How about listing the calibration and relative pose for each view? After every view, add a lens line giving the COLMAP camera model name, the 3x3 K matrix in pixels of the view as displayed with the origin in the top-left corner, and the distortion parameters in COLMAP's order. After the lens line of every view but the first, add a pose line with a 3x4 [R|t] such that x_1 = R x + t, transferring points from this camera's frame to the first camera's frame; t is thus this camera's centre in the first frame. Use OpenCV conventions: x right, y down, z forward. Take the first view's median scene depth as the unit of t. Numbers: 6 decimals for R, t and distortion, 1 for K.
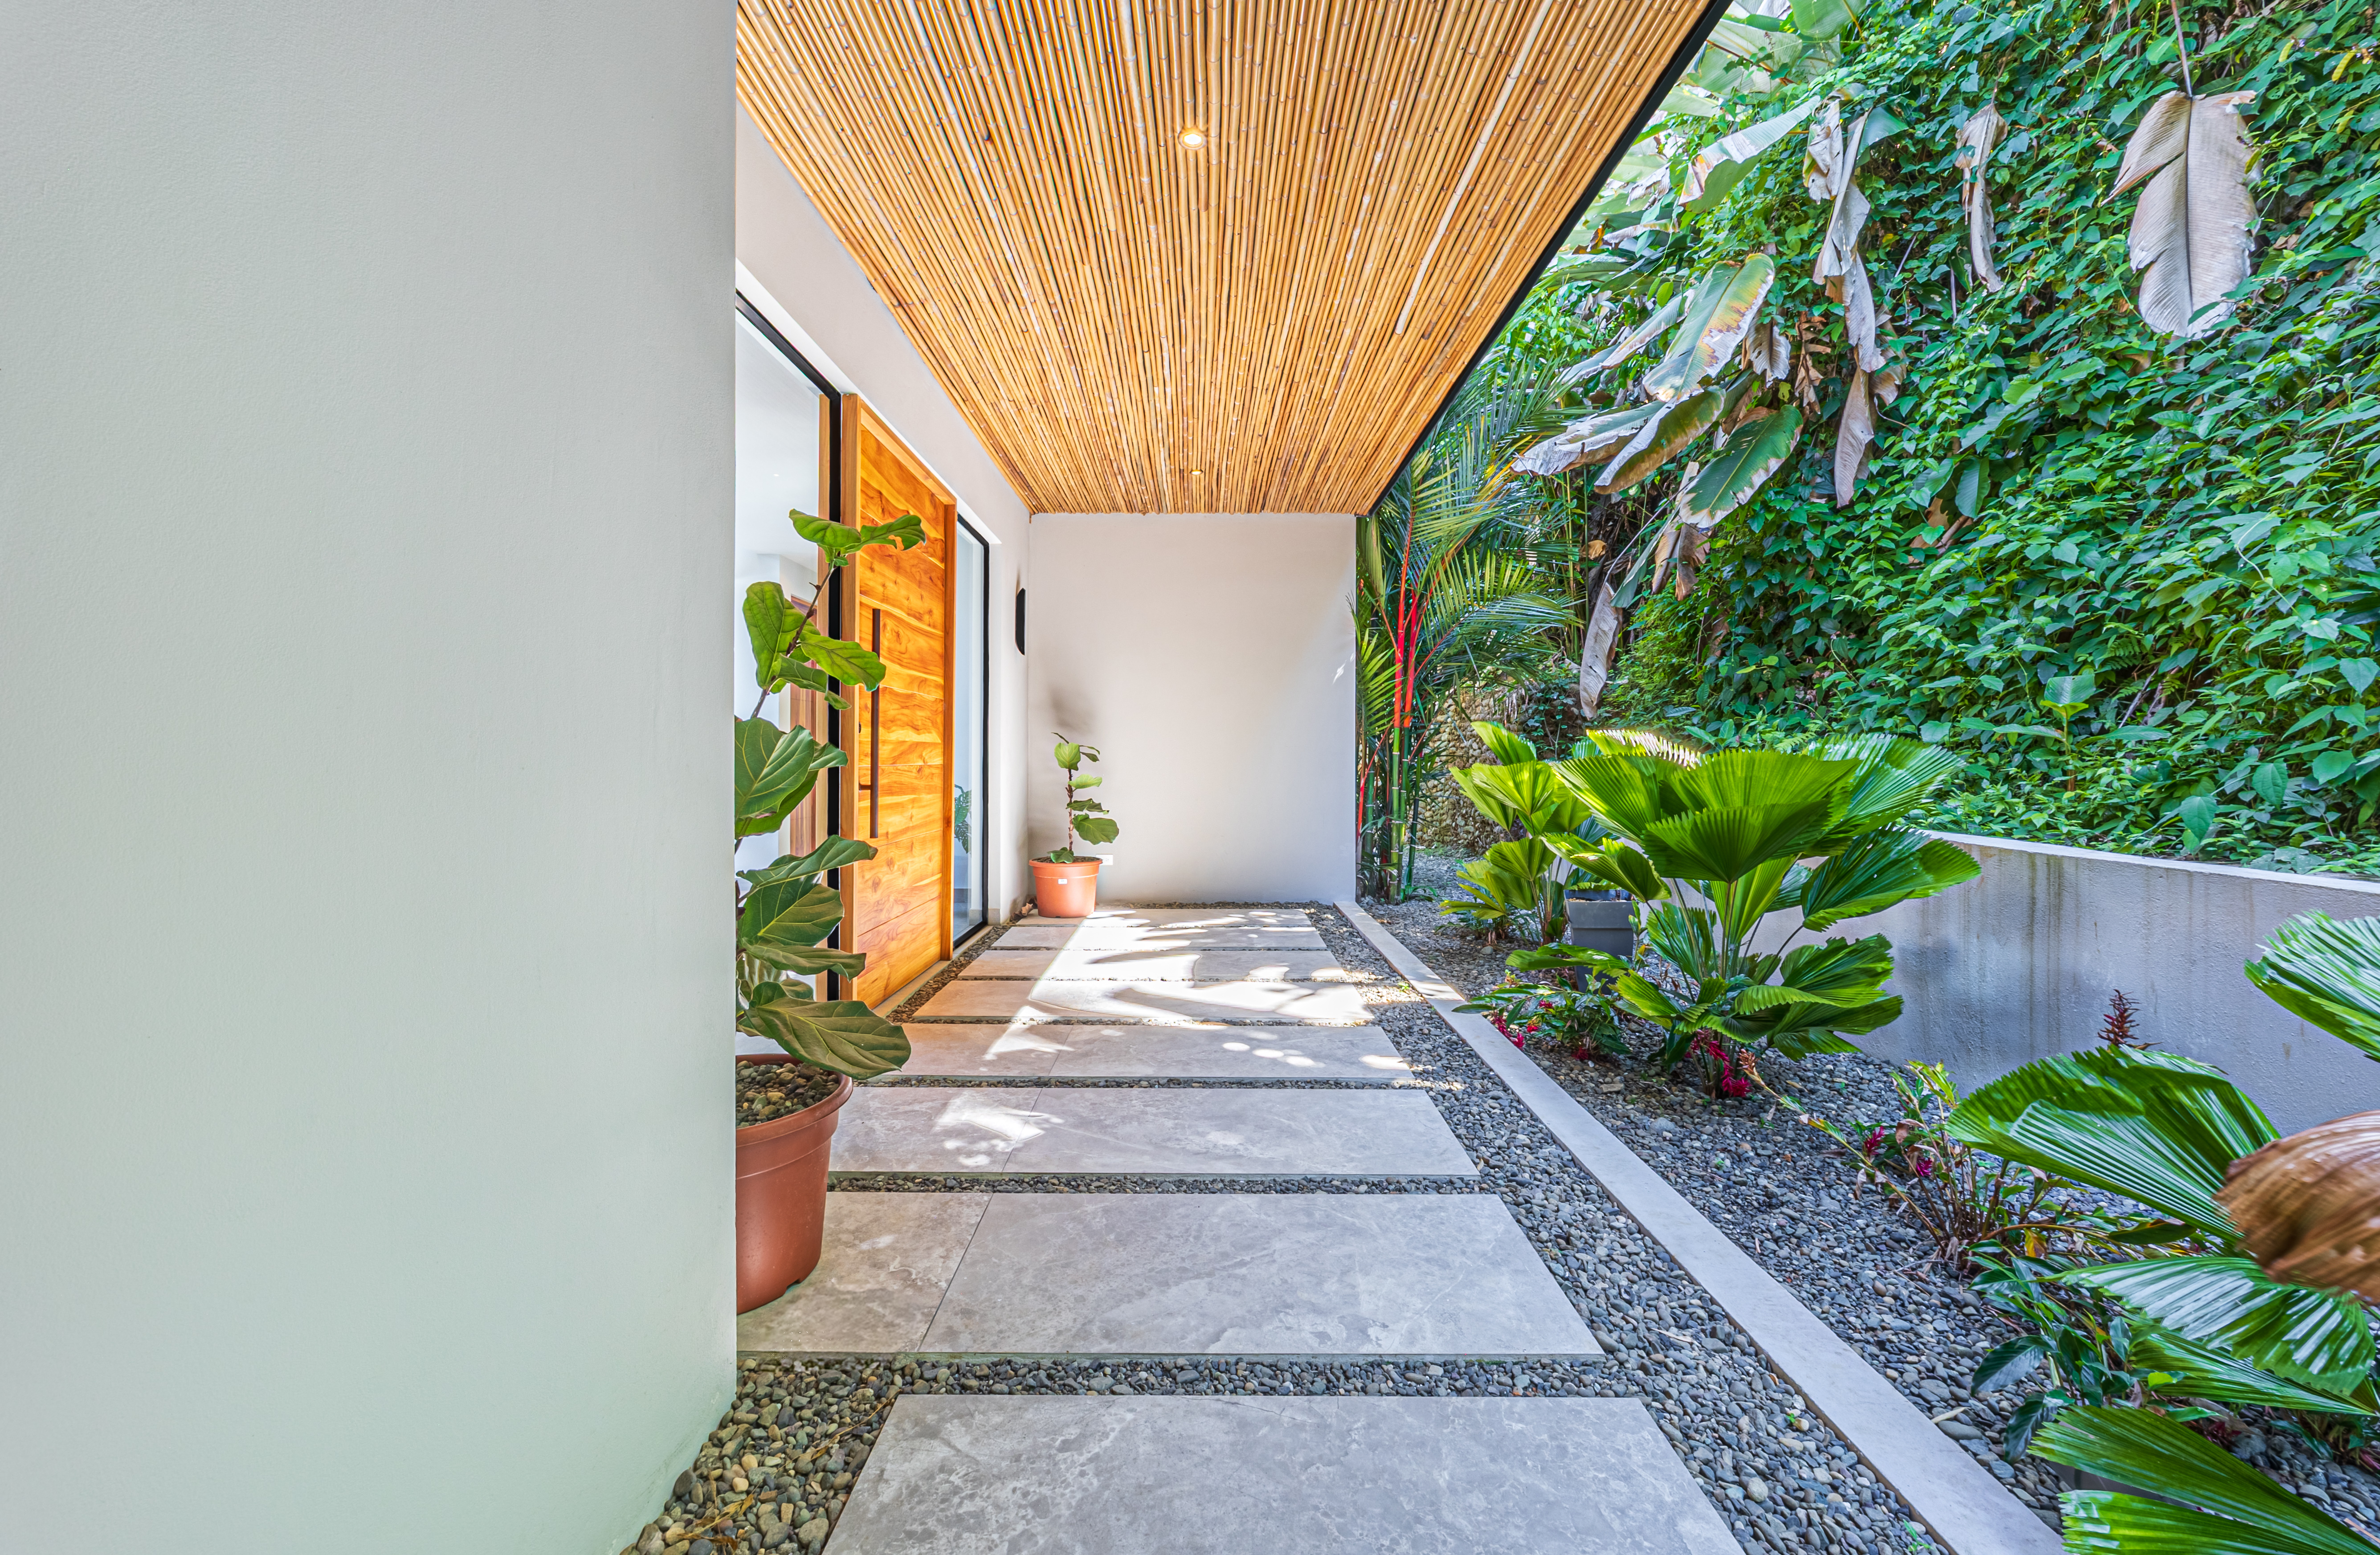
lens RADIAL K [[945.7, 0, 1190.3], [0, 945.7, 785.5], [0, 0, 1]] dist [0.000635, -0.000004]
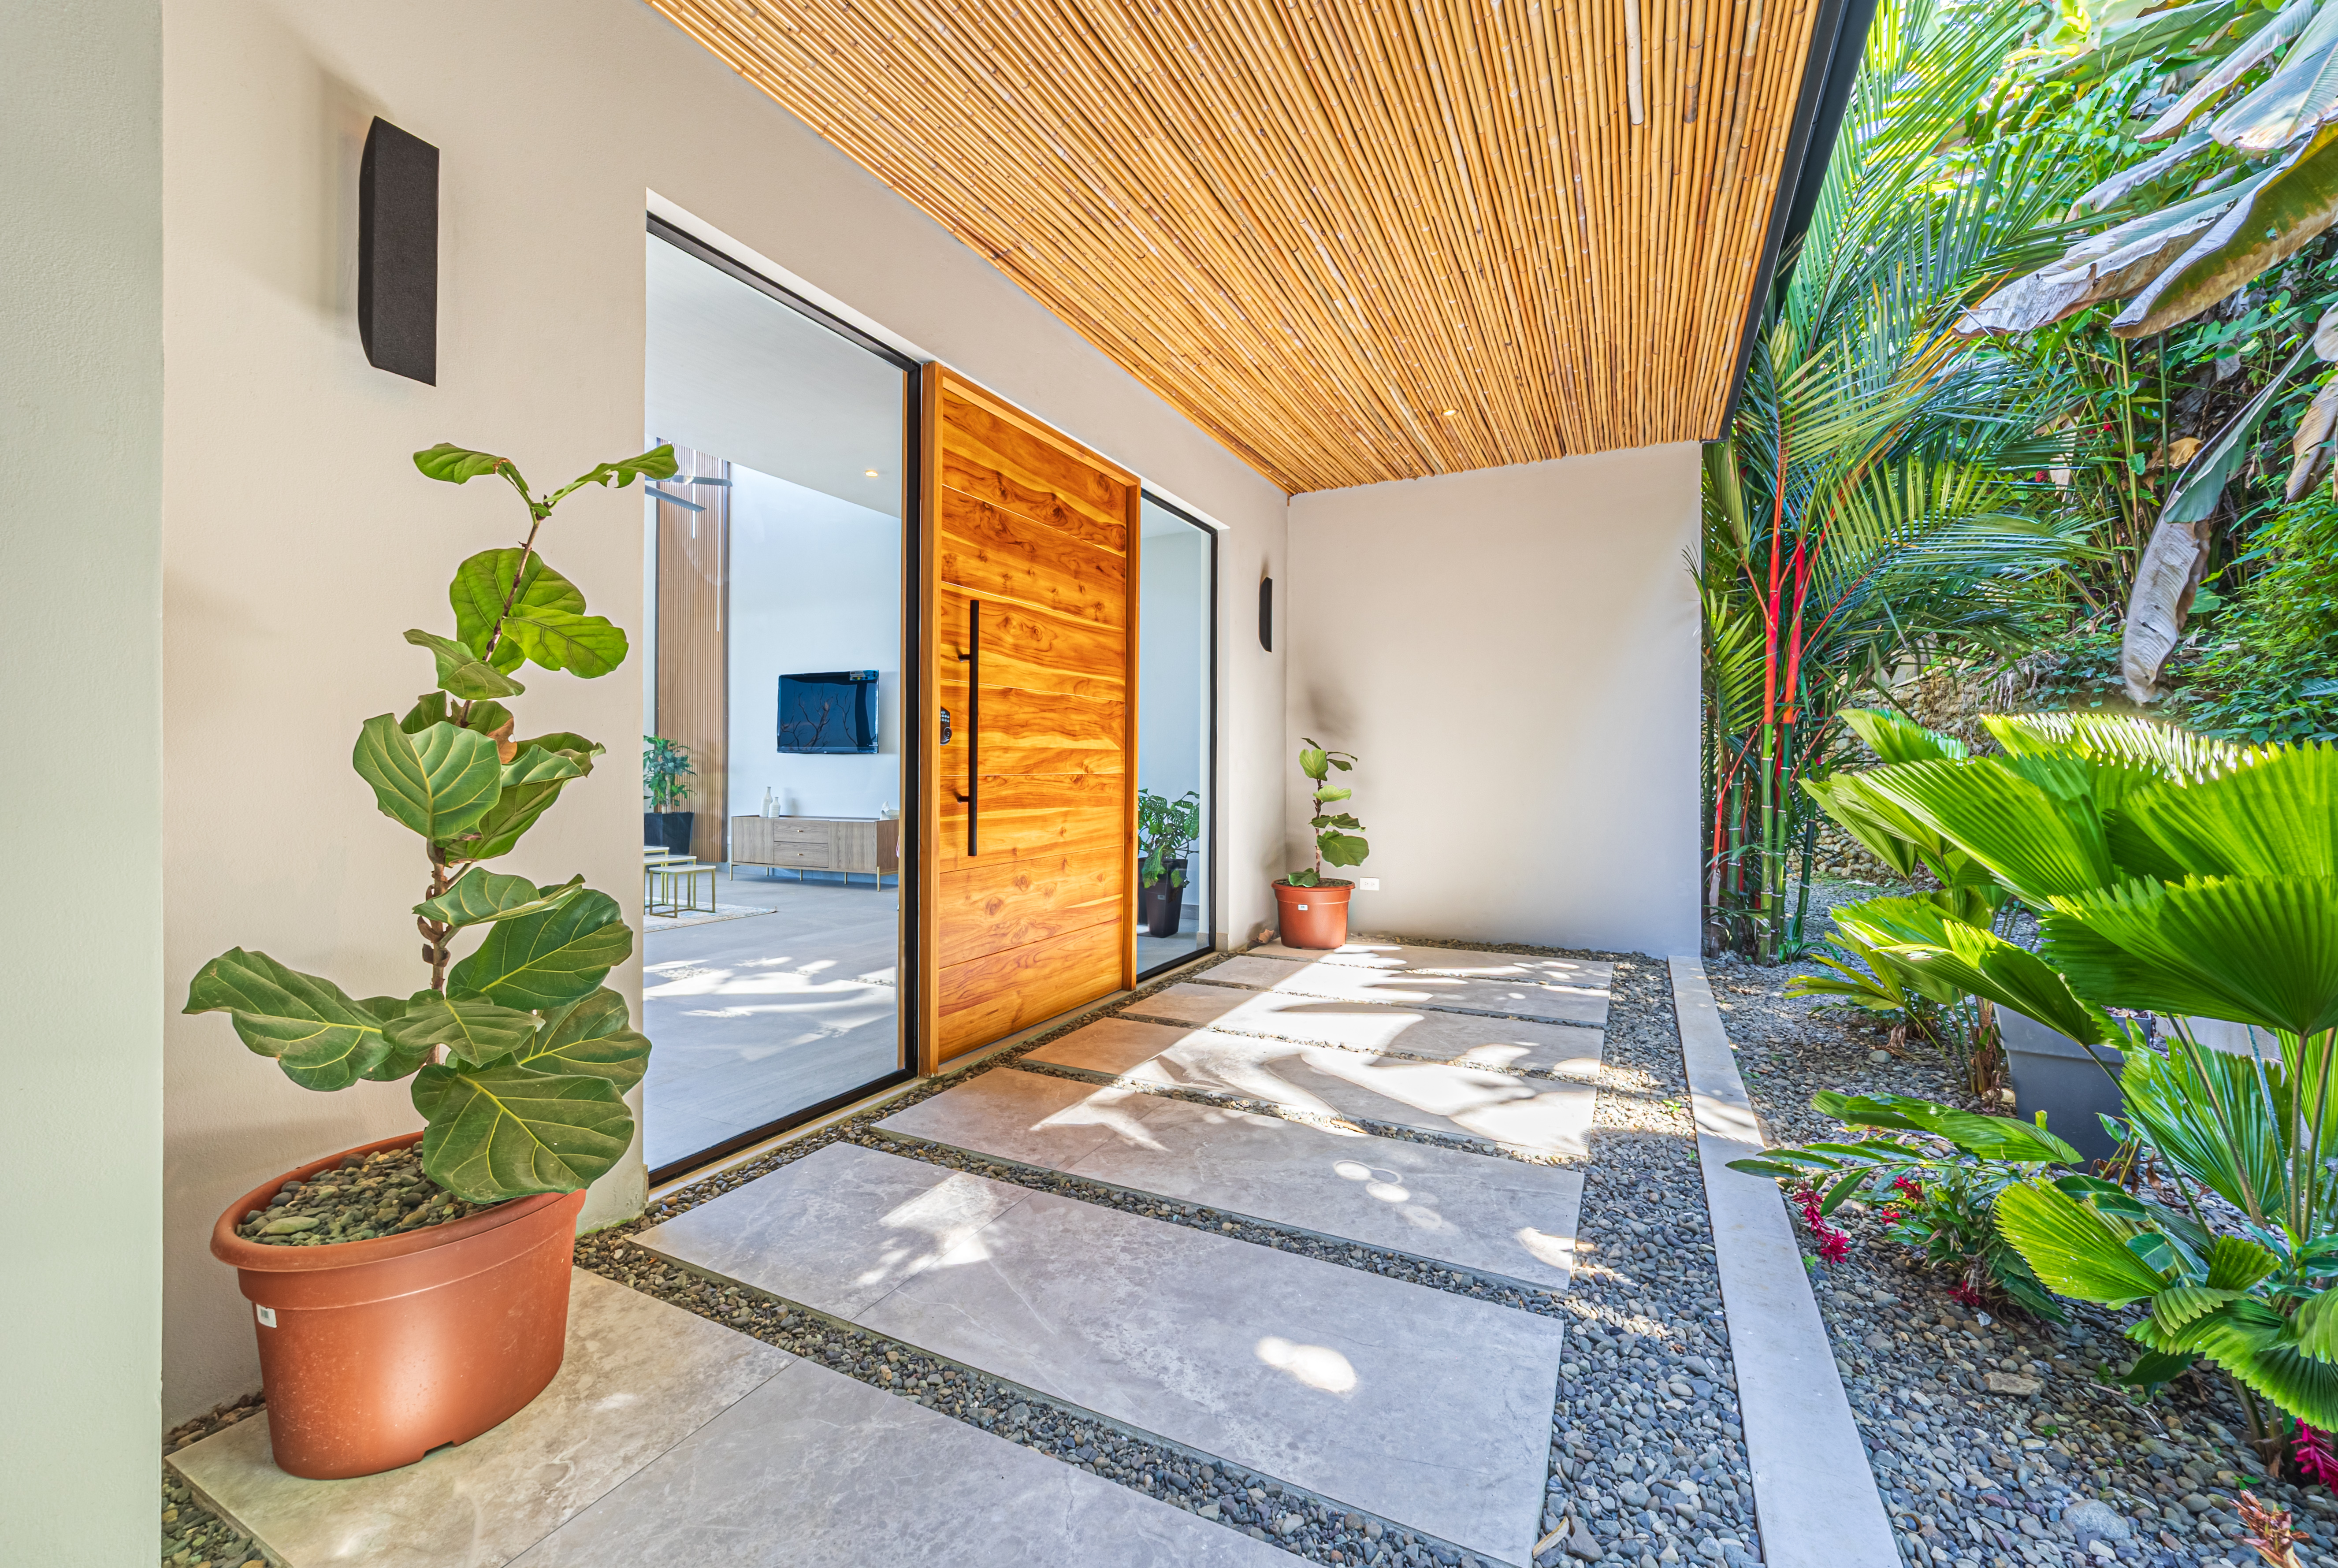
lens RADIAL K [[936.2, 0, 1169.0], [0, 936.2, 784.0], [0, 0, 1]] dist [-0.000858, 0.000272]
pose [[0.899102, 0.005788, -0.437701, 0.143129], [-0.010711, 0.999904, -0.008780, -0.004636], [0.437608, 0.012582, 0.899078, 0.182799]]
